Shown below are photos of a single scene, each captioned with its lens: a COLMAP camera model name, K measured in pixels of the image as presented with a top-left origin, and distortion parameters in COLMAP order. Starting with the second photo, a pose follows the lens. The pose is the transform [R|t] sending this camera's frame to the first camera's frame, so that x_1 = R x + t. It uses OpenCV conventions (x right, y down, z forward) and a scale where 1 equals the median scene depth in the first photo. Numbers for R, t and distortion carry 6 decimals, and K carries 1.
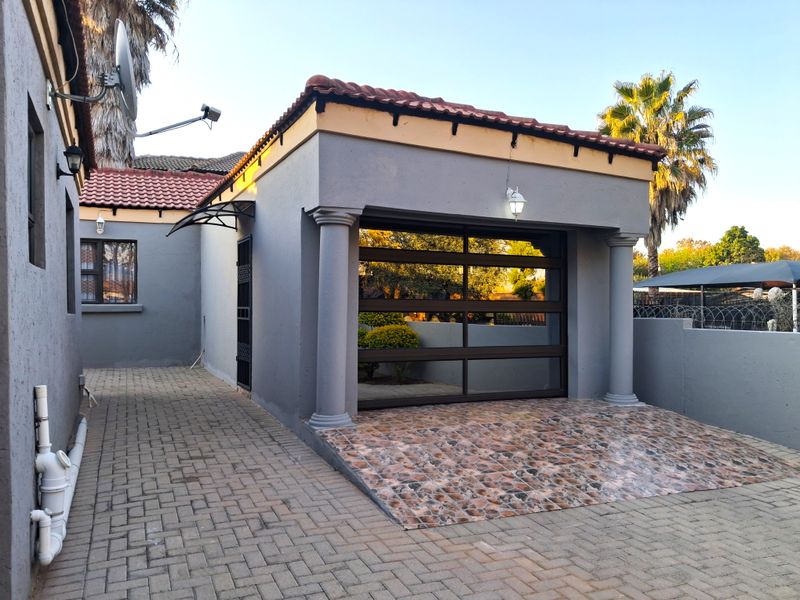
lens RADIAL K [[638.9, 0, 401.6], [0, 638.9, 308.7], [0, 0, 1]] dist [0.007190, -0.005266]
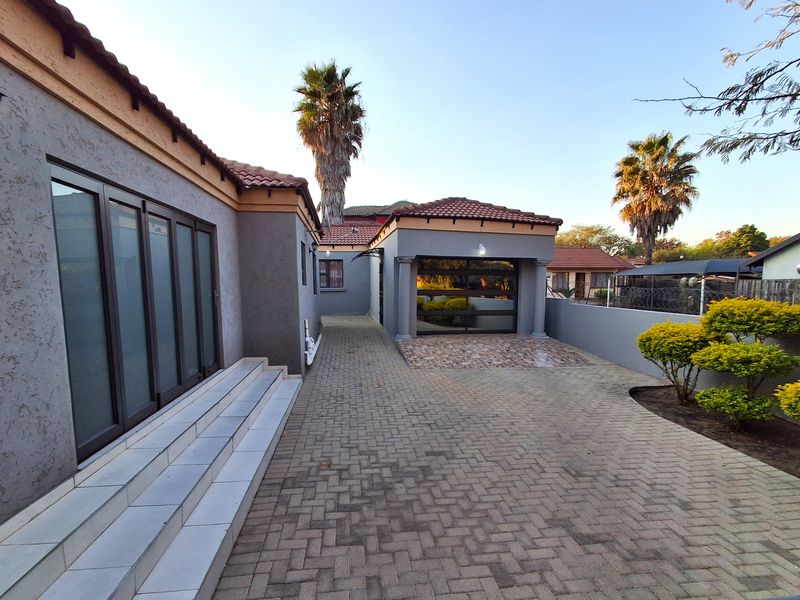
lens RADIAL K [[393.5, 0, 396.1], [0, 393.5, 320.5], [0, 0, 1]] dist [0.016127, 0.000141]
pose [[0.958644, 0.027467, -0.283279, 0.171440], [0.000543, 0.995154, 0.098328, -0.029179], [0.284607, -0.094416, 0.953983, -0.303355]]
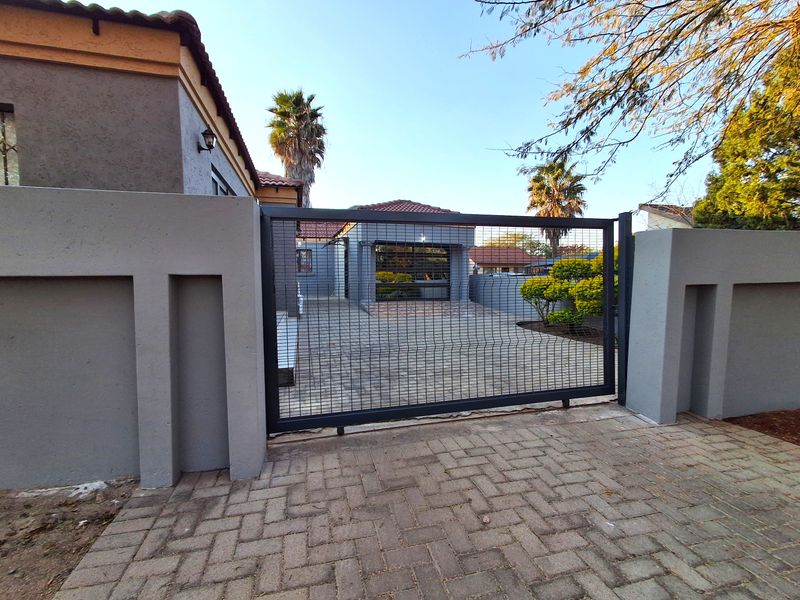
lens RADIAL K [[371.8, 0, 397.3], [0, 371.8, 299.4], [0, 0, 1]] dist [0.014280, 0.000262]
pose [[0.987816, 0.004573, -0.155556, 0.201847], [0.002124, 0.999079, 0.042860, 0.040238], [0.155609, -0.042669, 0.986897, -0.537161]]
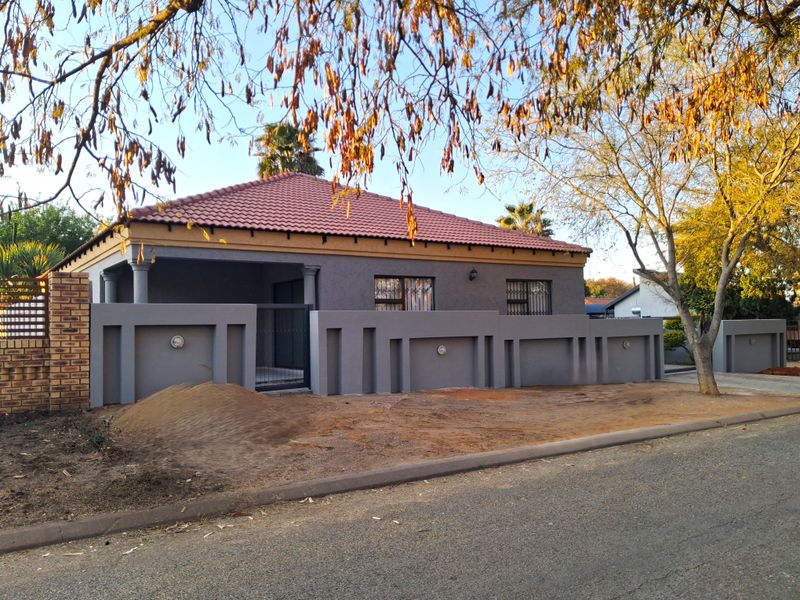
lens RADIAL K [[638.9, 0, 399.9], [0, 638.9, 301.8], [0, 0, 1]] dist [0.007190, -0.005266]
pose [[0.985201, -0.004466, 0.171345, -0.667113], [0.010288, 0.999399, -0.033101, -0.022295], [-0.171094, 0.034374, 0.984655, -1.777026]]
